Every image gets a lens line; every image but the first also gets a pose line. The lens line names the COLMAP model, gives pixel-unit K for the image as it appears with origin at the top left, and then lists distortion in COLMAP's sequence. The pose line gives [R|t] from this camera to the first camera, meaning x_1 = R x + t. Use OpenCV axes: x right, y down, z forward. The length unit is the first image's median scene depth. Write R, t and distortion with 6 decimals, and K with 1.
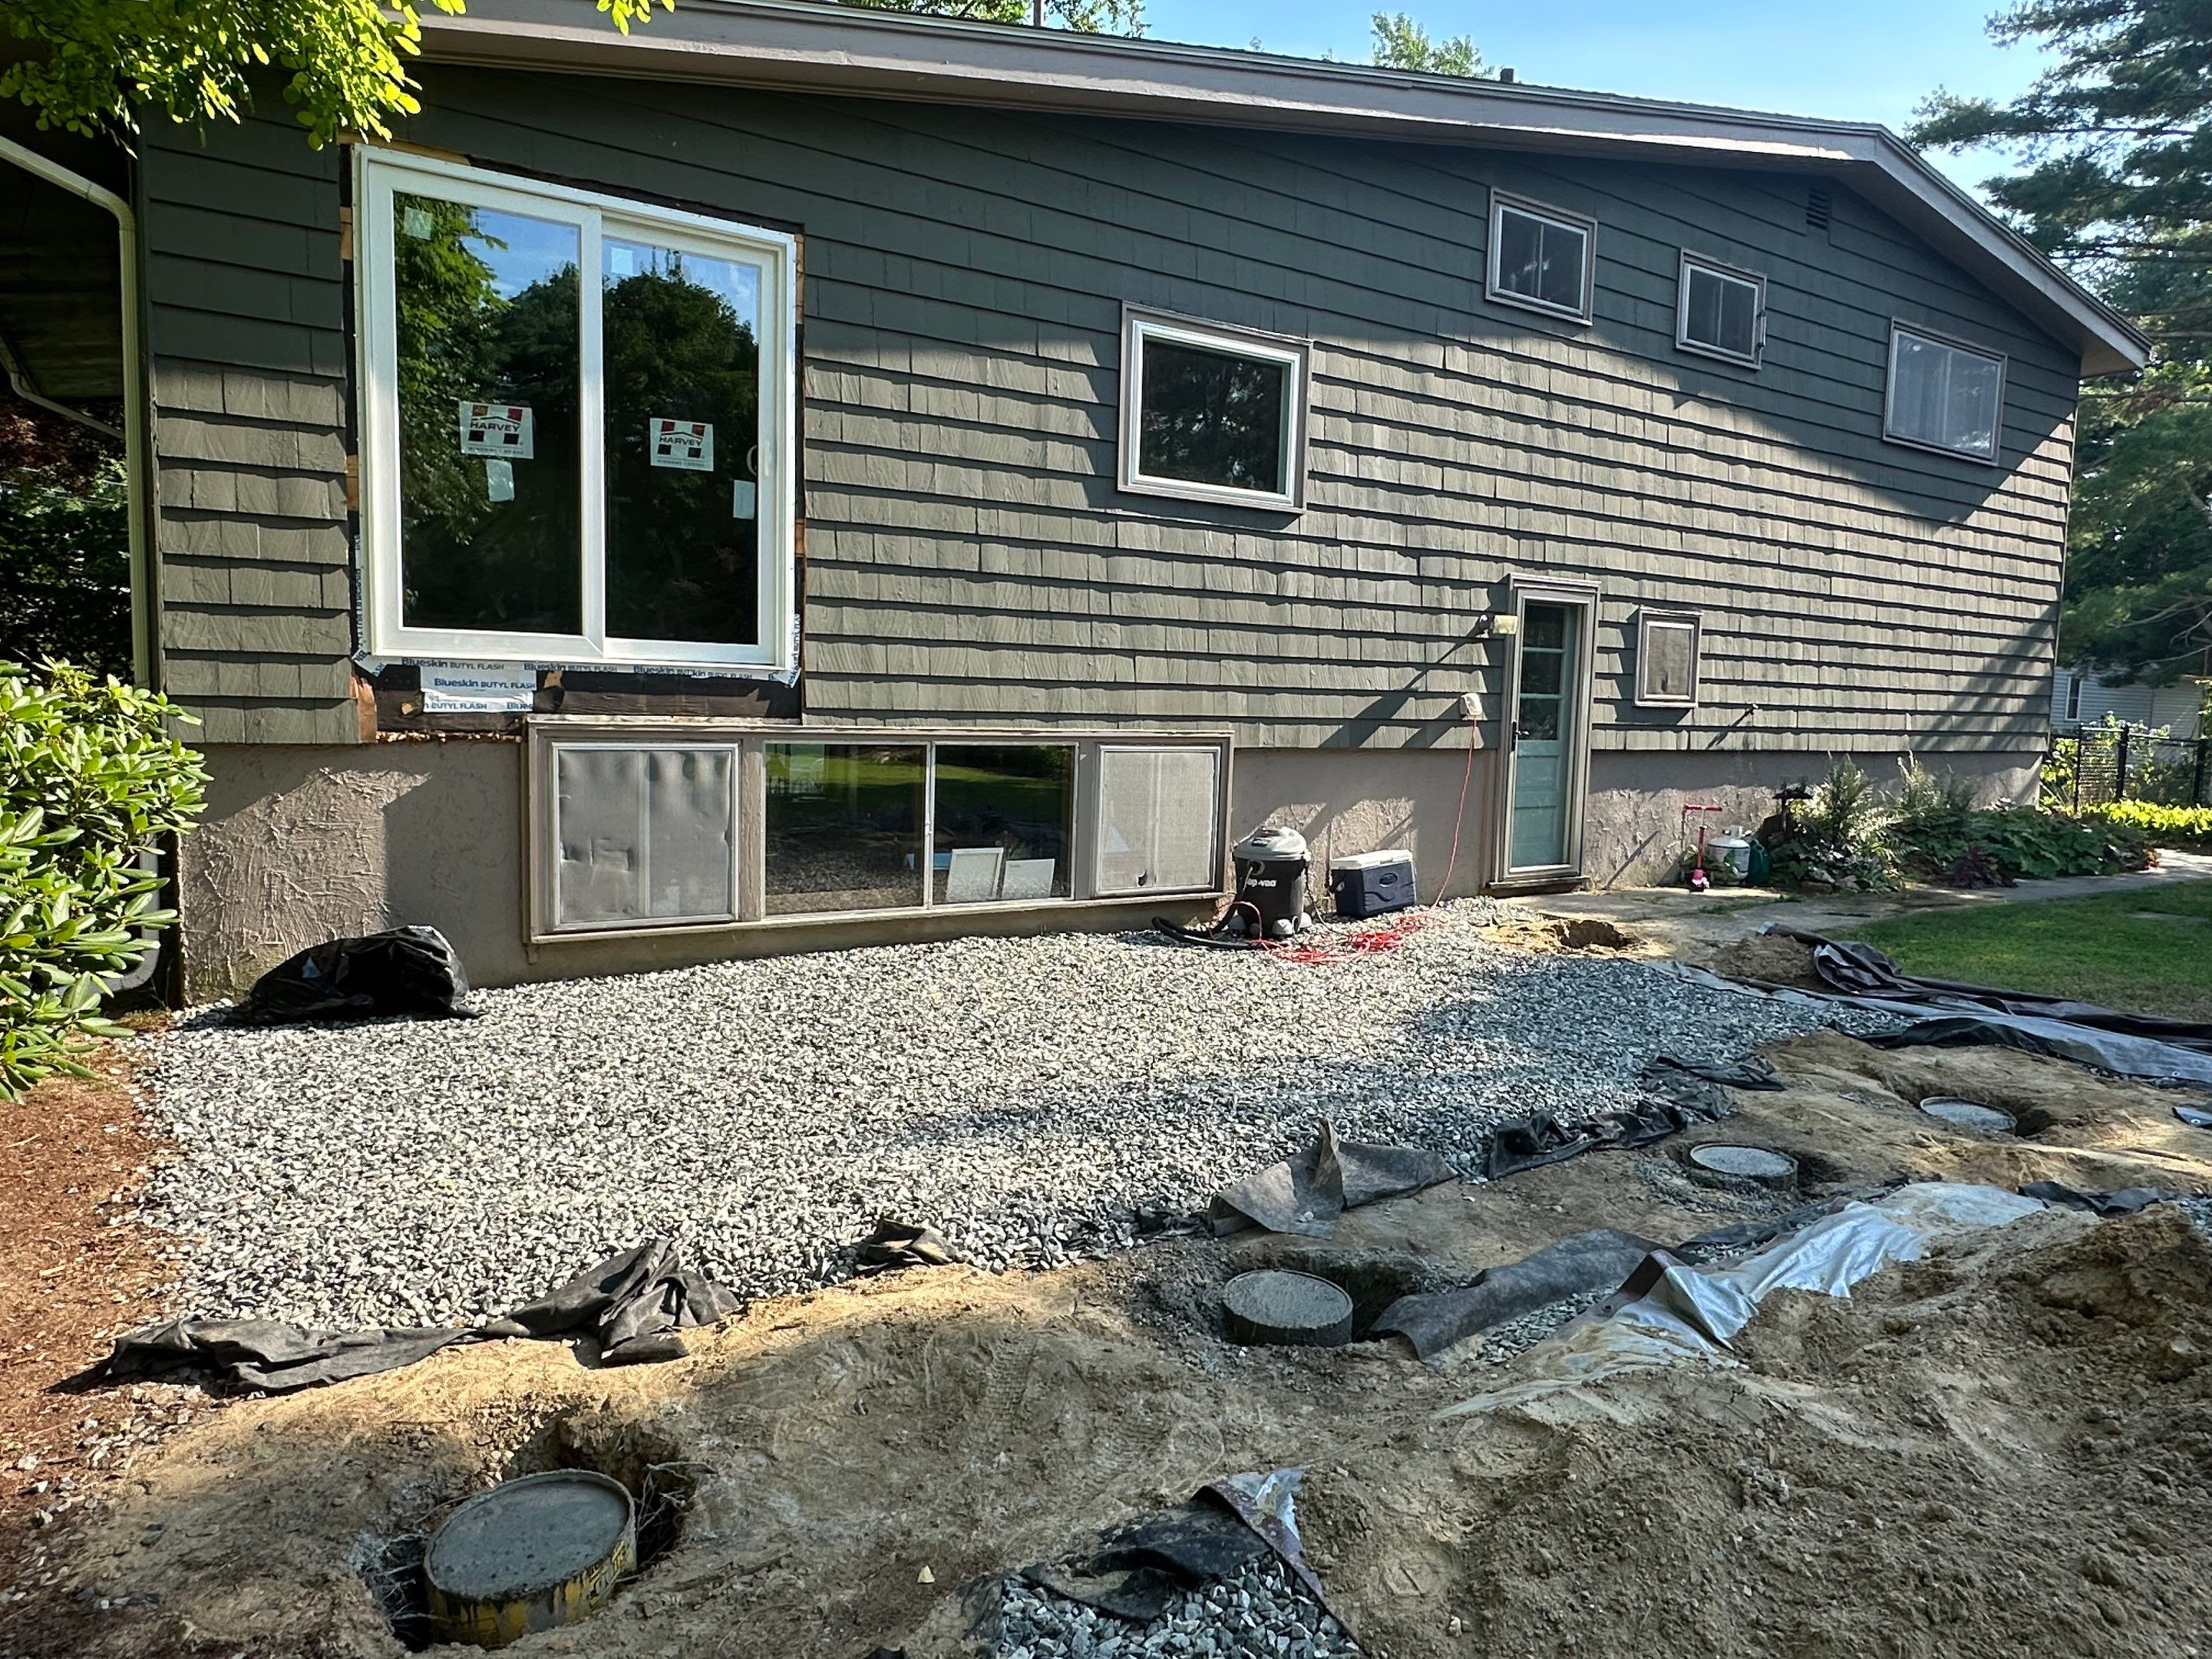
lens RADIAL K [[1271.3, 0, 1025.6], [0, 1271.3, 824.9], [0, 0, 1]] dist [-0.003371, 0.000610]
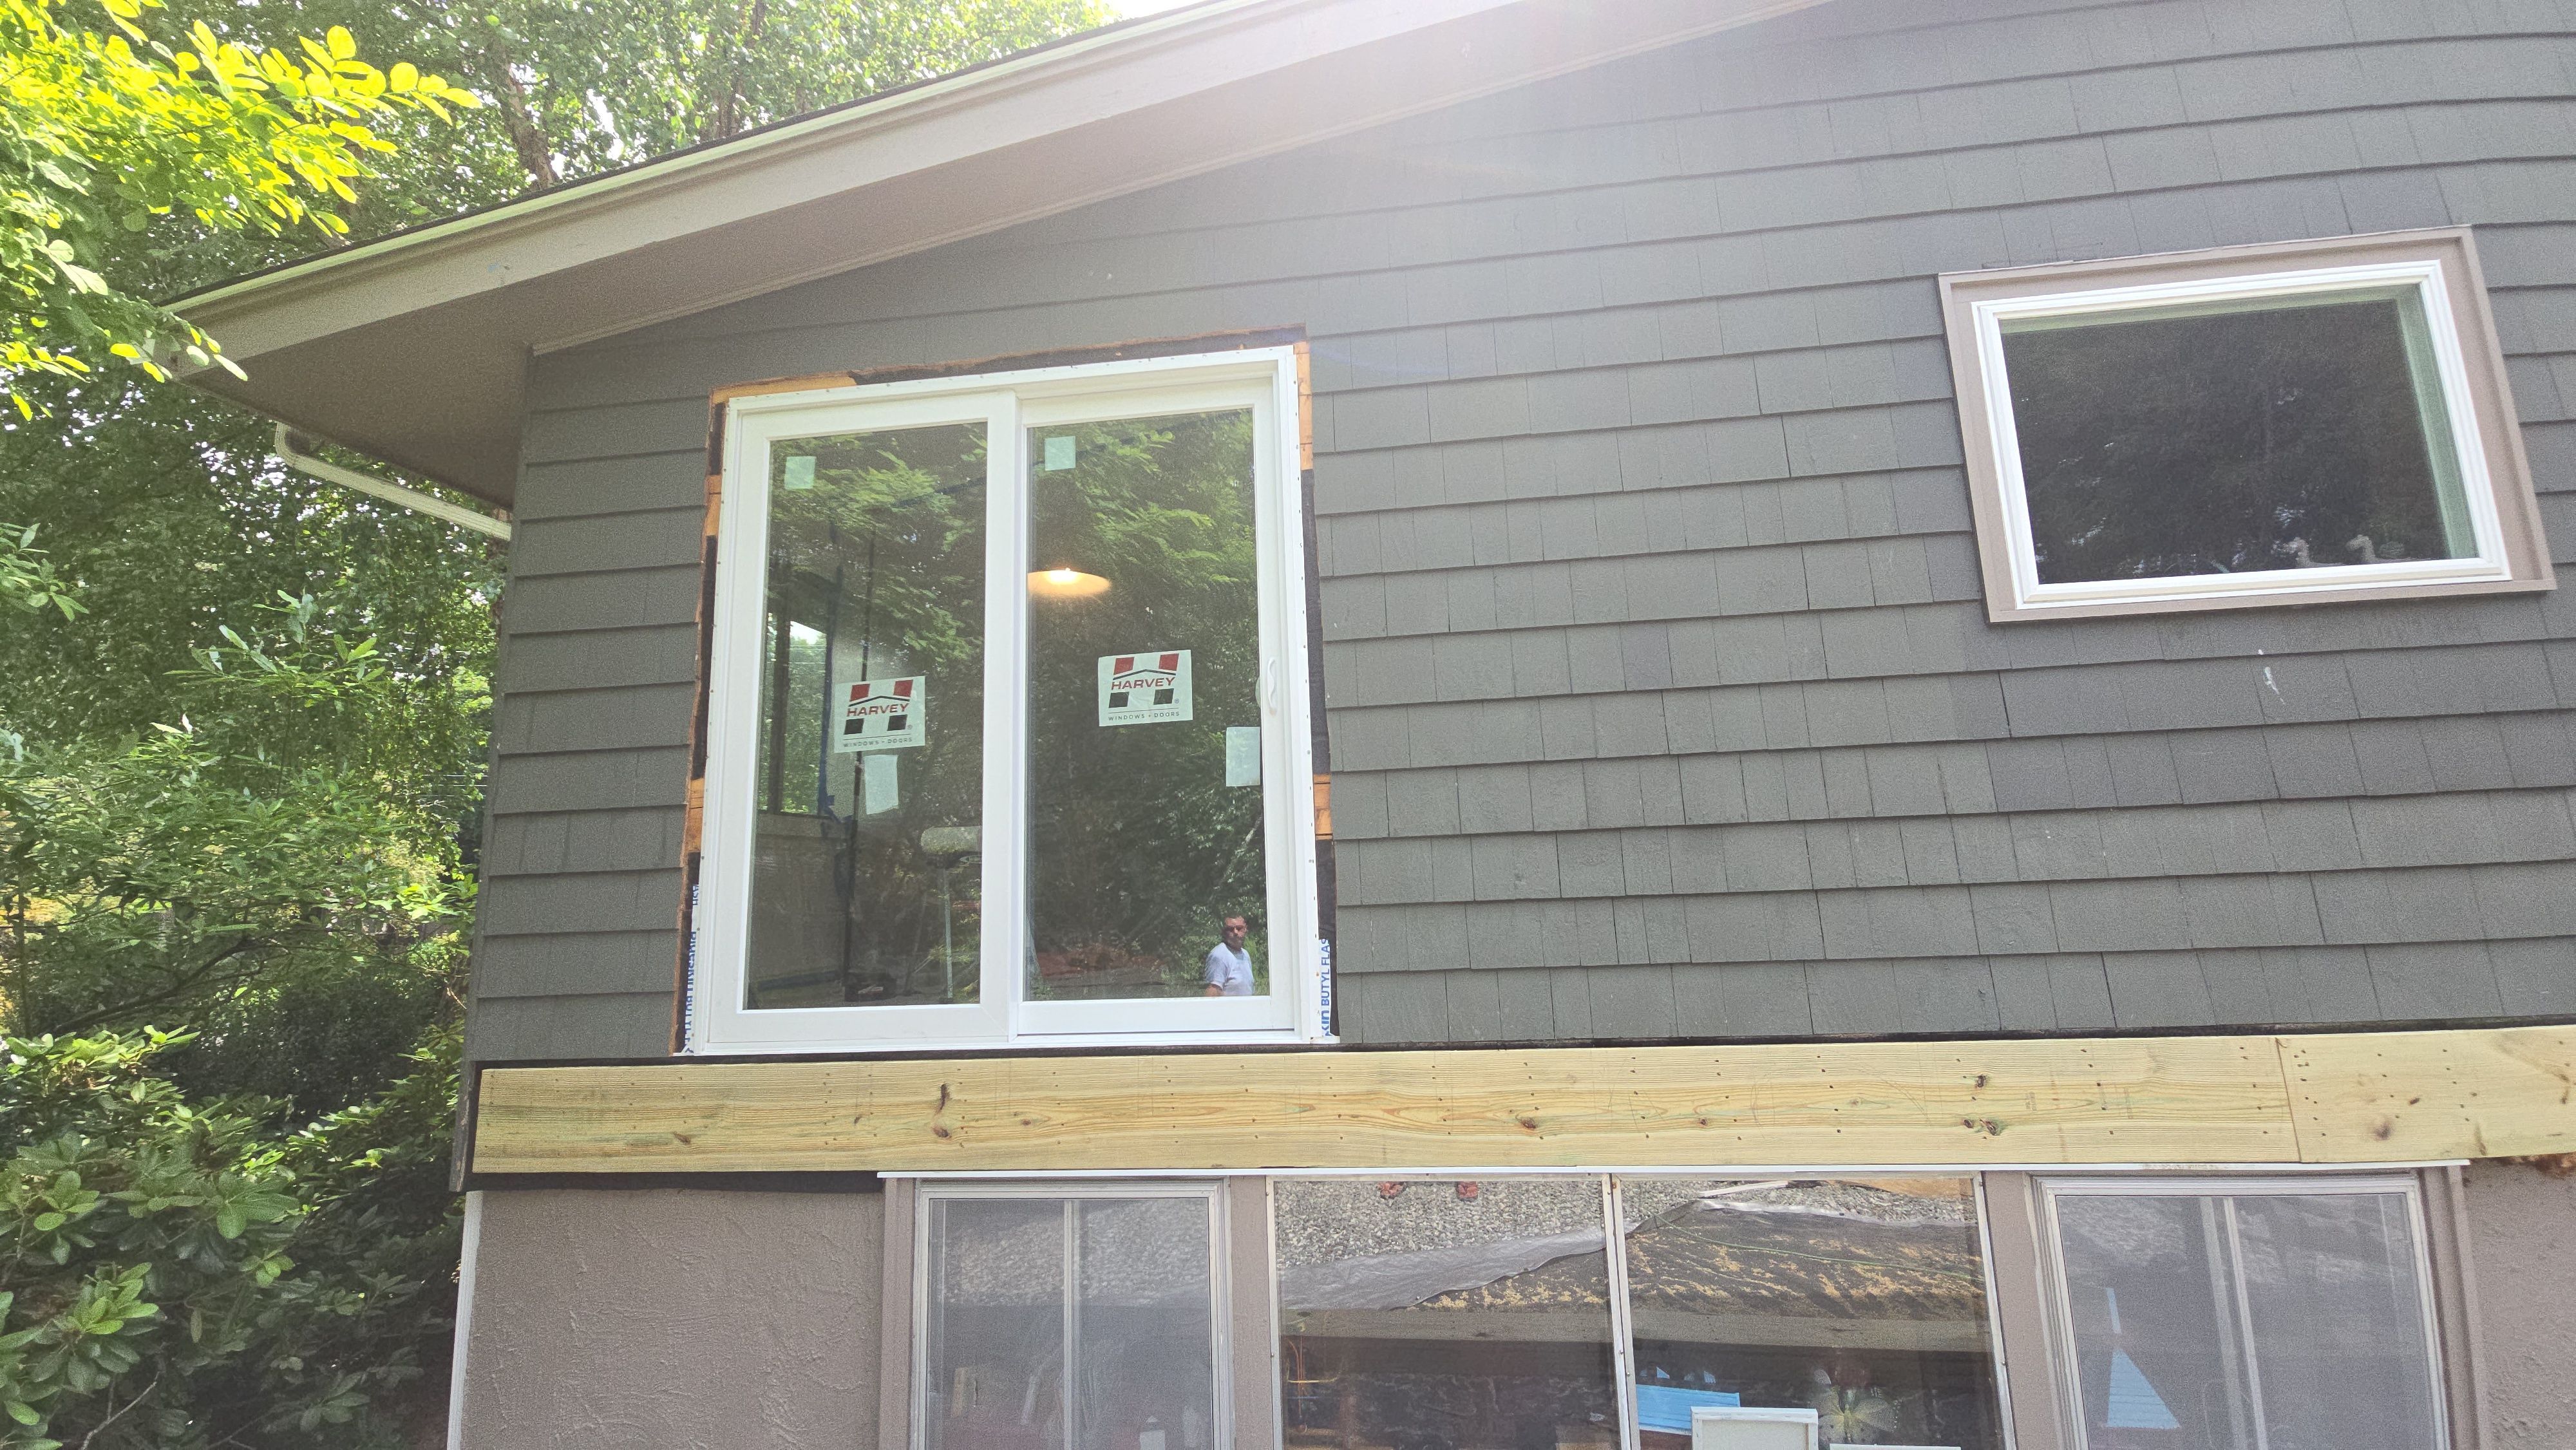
lens RADIAL K [[1031.3, 0, 1329.1], [0, 1031.3, 739.0], [0, 0, 1]] dist [0.000611, -0.003505]
pose [[0.808016, -0.146394, -0.570684, 0.096986], [0.000009, 0.968641, -0.248466, -0.137281], [0.589161, 0.200759, 0.782678, 0.621028]]
